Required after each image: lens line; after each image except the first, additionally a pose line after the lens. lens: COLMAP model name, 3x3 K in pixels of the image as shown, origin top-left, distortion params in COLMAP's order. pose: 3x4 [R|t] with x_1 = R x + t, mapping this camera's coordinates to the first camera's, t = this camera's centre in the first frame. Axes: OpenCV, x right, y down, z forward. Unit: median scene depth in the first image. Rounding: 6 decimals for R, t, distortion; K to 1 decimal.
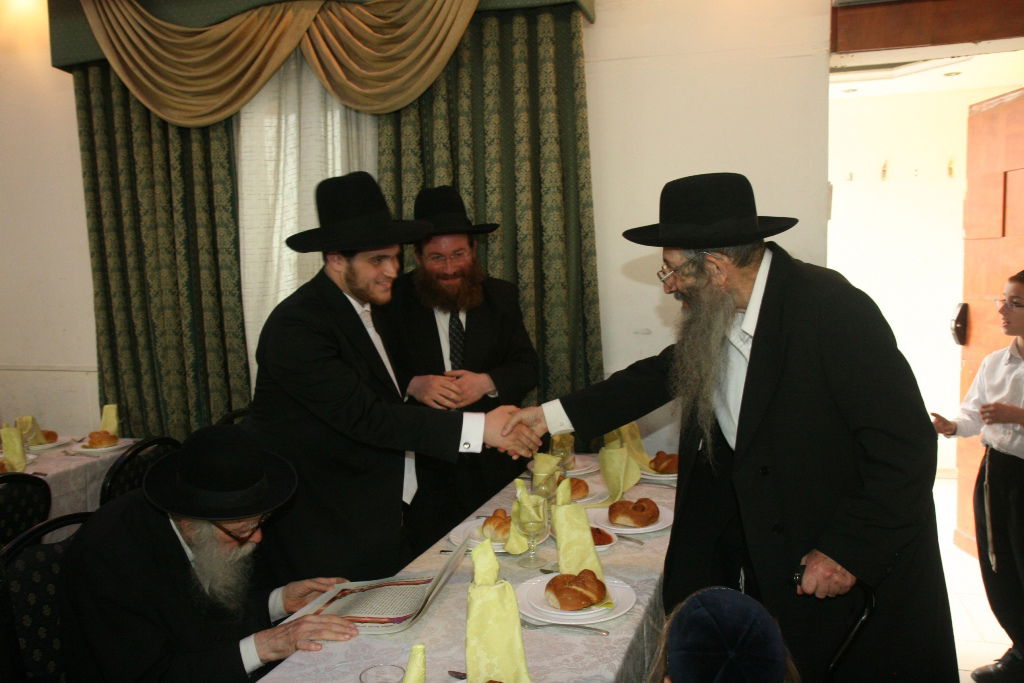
lens RADIAL K [[803.8, 0, 516.2], [0, 803.8, 354.3], [0, 0, 1]] dist [-0.091077, 0.092339]
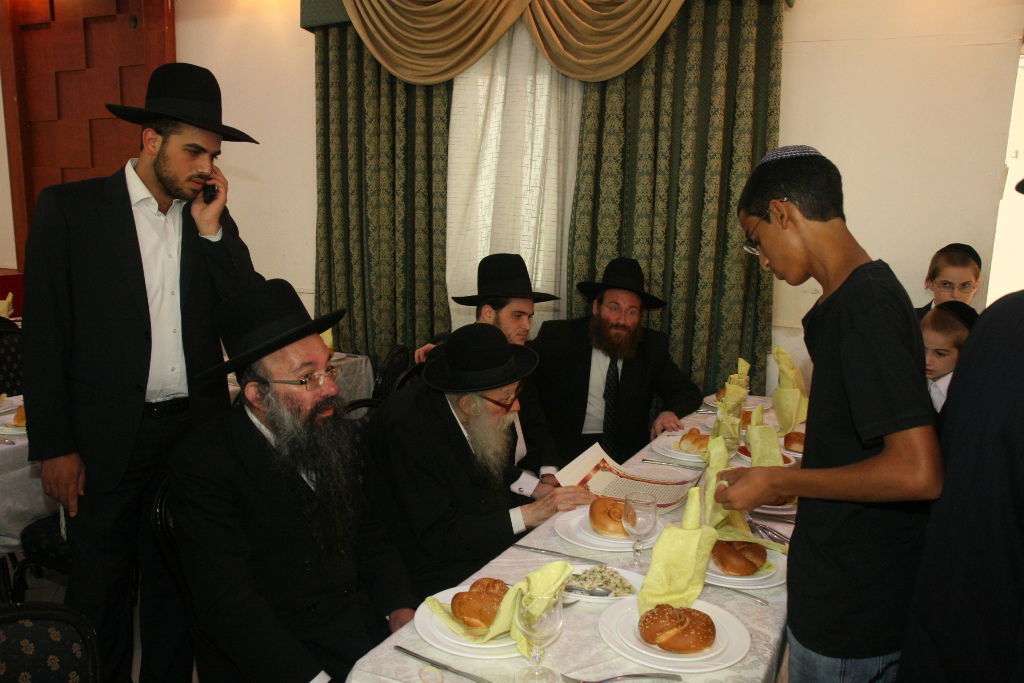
lens RADIAL K [[803.8, 0, 510.1], [0, 803.8, 352.0], [0, 0, 1]] dist [-0.091077, 0.092339]
pose [[0.989046, 0.079551, -0.124335, -0.104497], [-0.072958, 0.995721, 0.056716, 0.022697], [0.128314, -0.047024, 0.990618, -0.140854]]
